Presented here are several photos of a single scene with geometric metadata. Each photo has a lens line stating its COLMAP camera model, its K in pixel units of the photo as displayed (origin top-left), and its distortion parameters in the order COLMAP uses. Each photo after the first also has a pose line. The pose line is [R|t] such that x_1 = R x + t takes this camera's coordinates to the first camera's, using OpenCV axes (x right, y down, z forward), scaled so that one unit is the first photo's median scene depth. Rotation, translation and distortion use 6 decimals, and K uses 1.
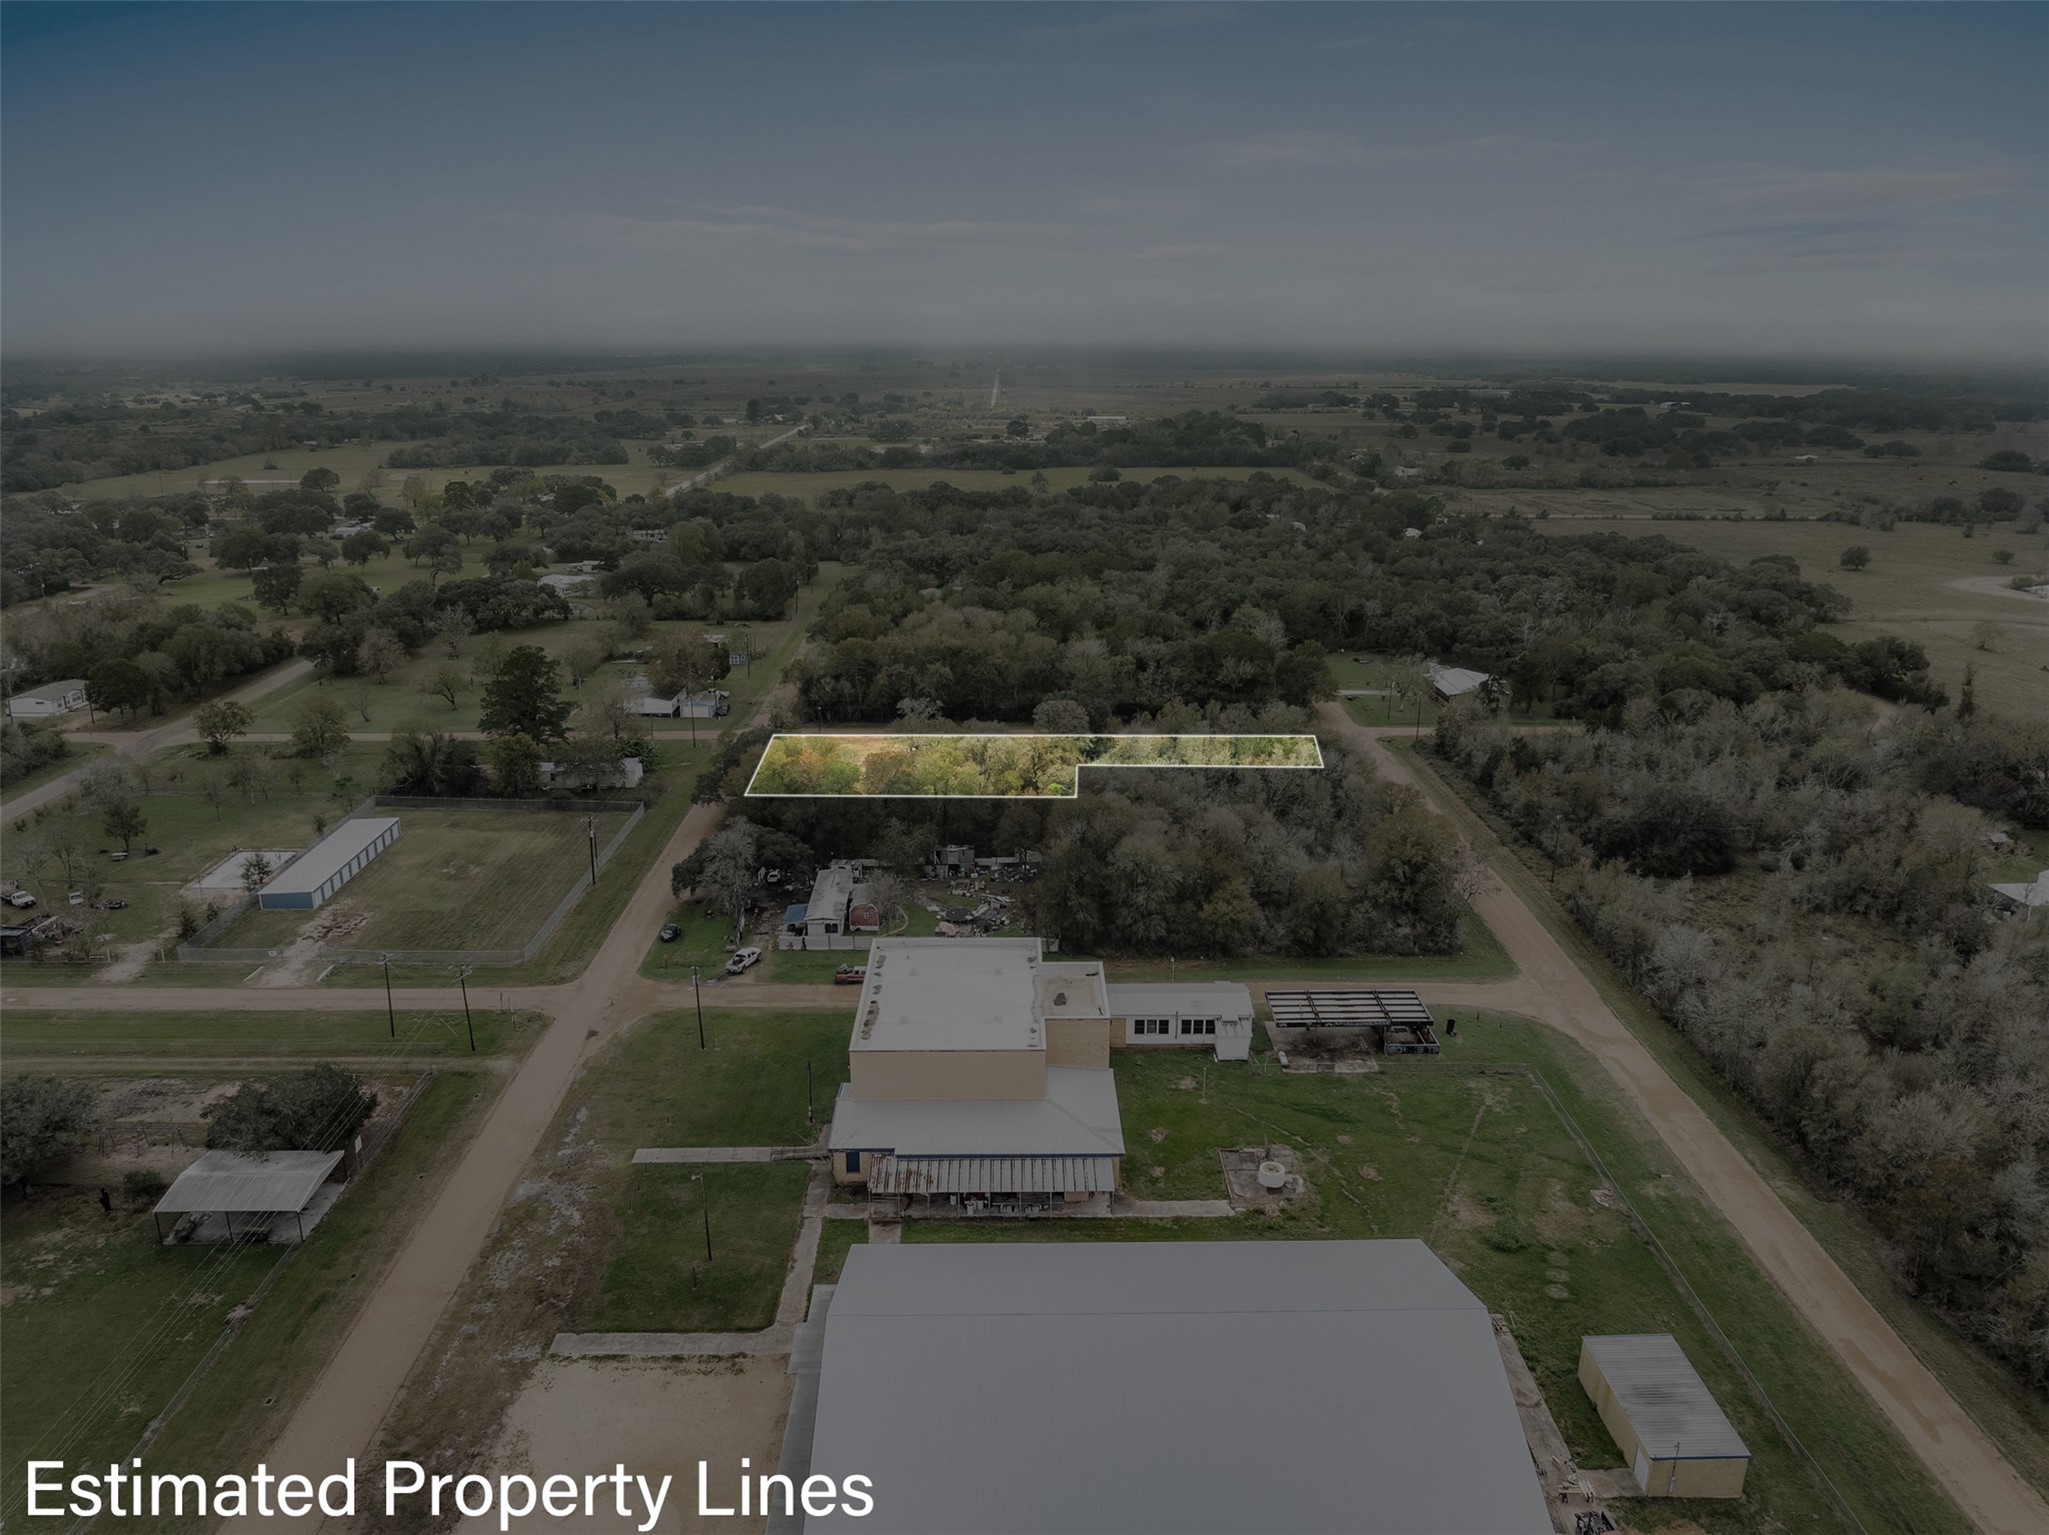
lens RADIAL K [[1478.0, 0, 1024.5], [0, 1478.0, 767.5], [0, 0, 1]] dist [-0.031416, -0.002375]
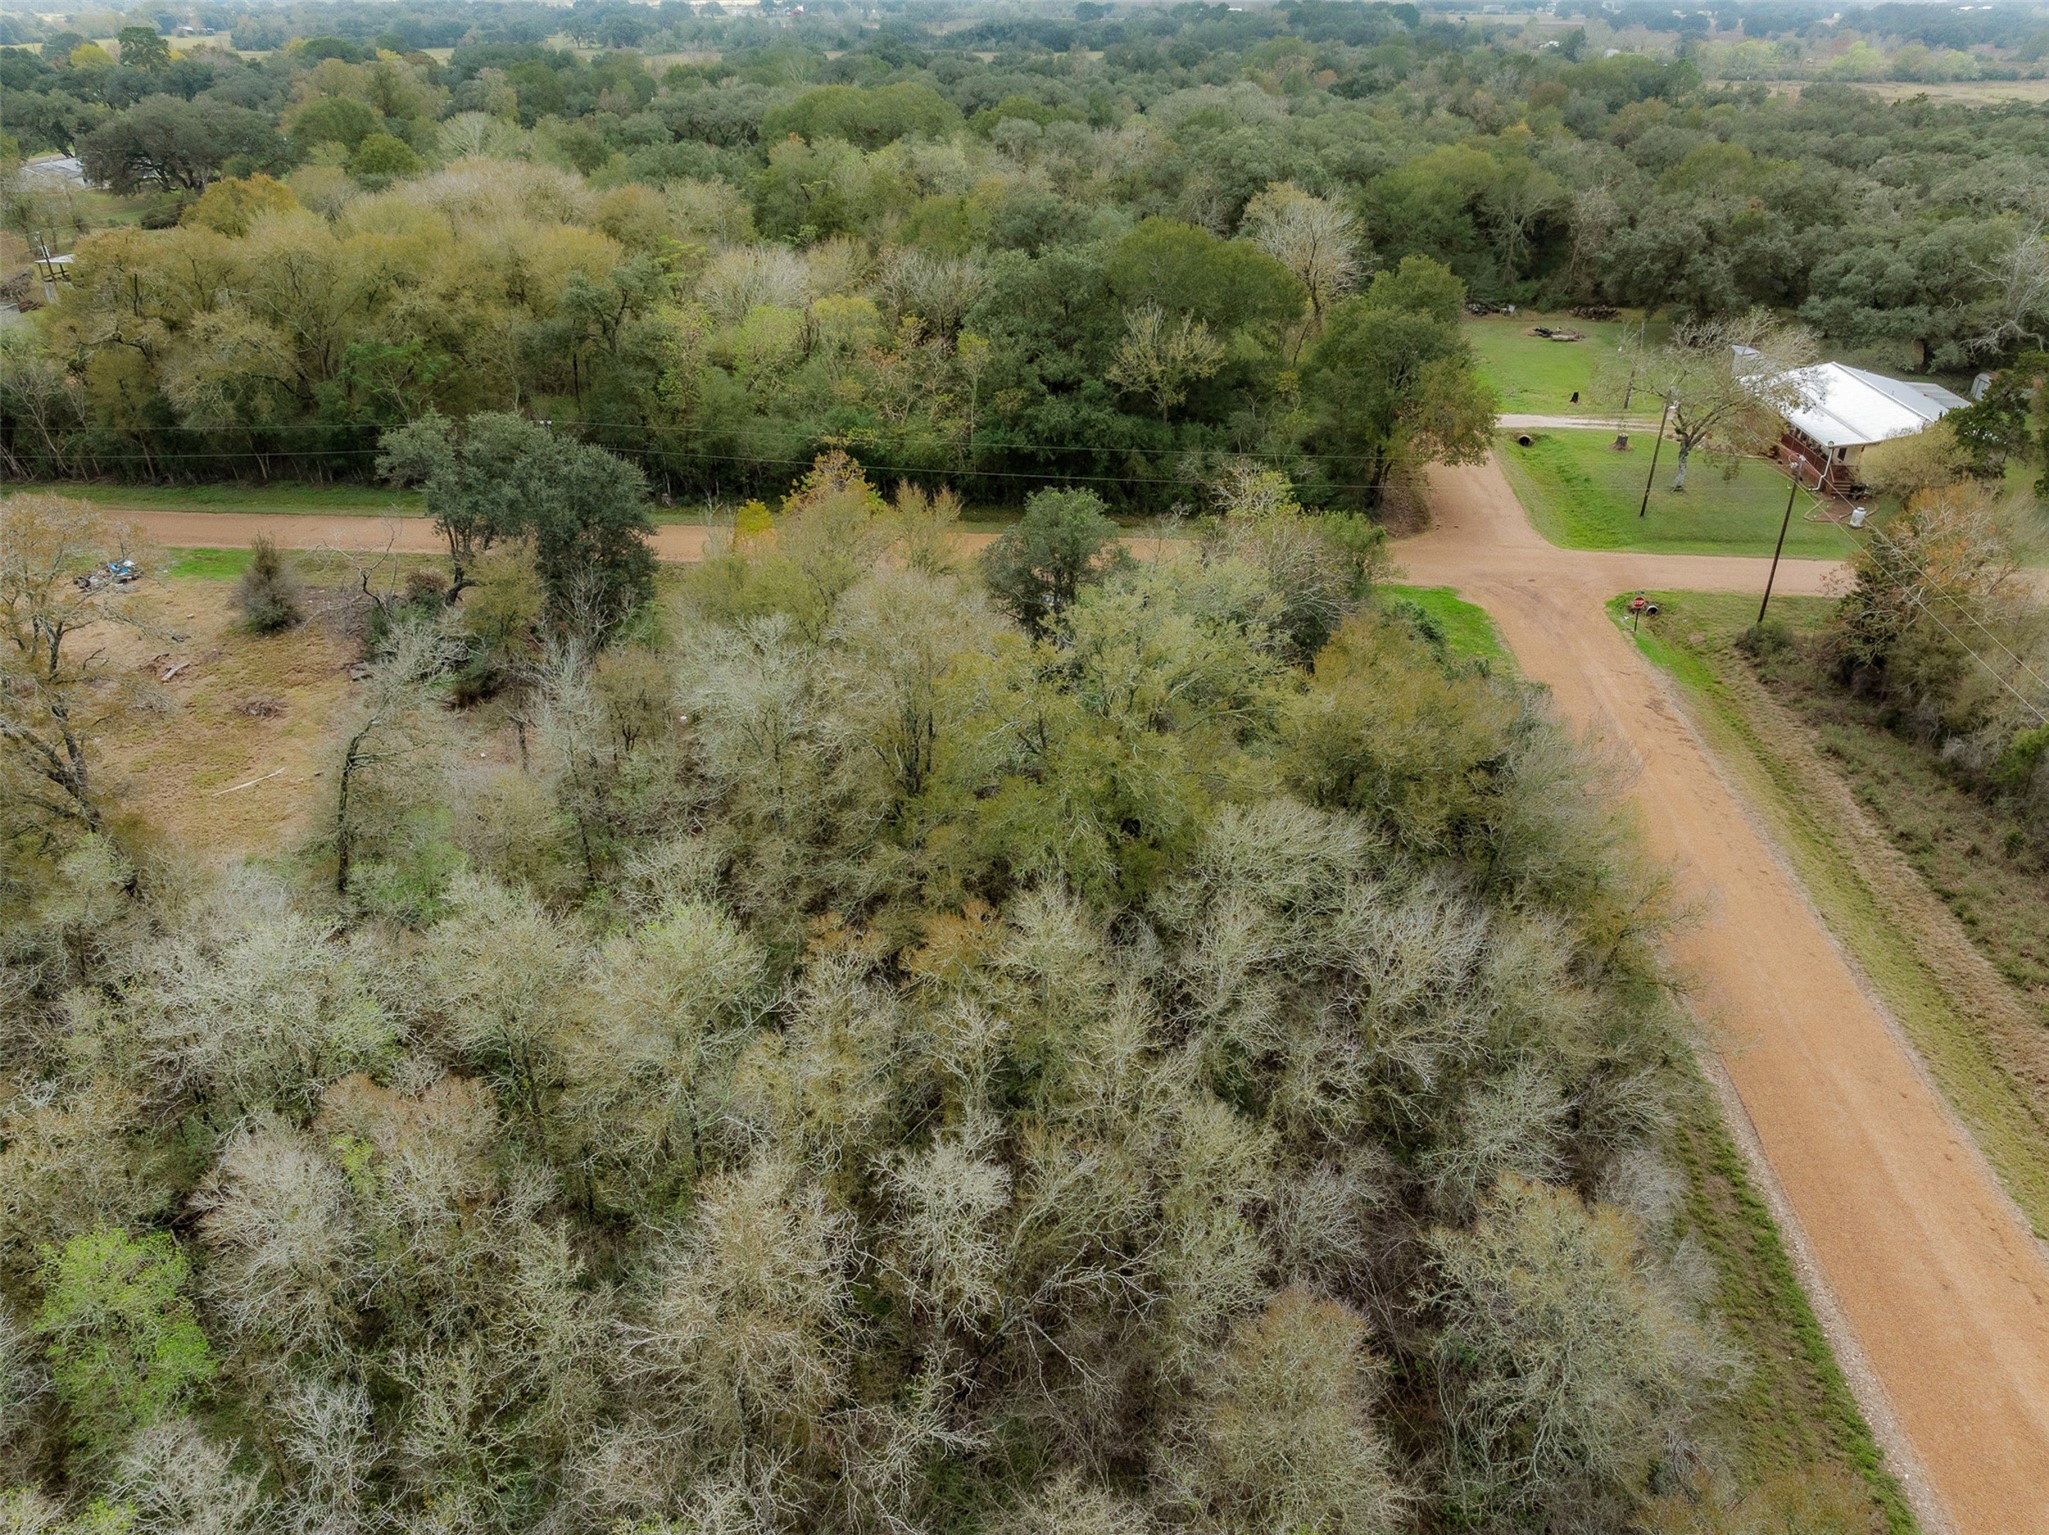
lens RADIAL K [[1478.0, 0, 1024.5], [0, 1478.0, 767.5], [0, 0, 1]] dist [-0.031416, -0.002375]
pose [[0.995923, 0.047776, -0.076513, 0.131743], [-0.030357, 0.976261, 0.214458, -0.042371], [0.084943, -0.211261, 0.973732, 0.629430]]
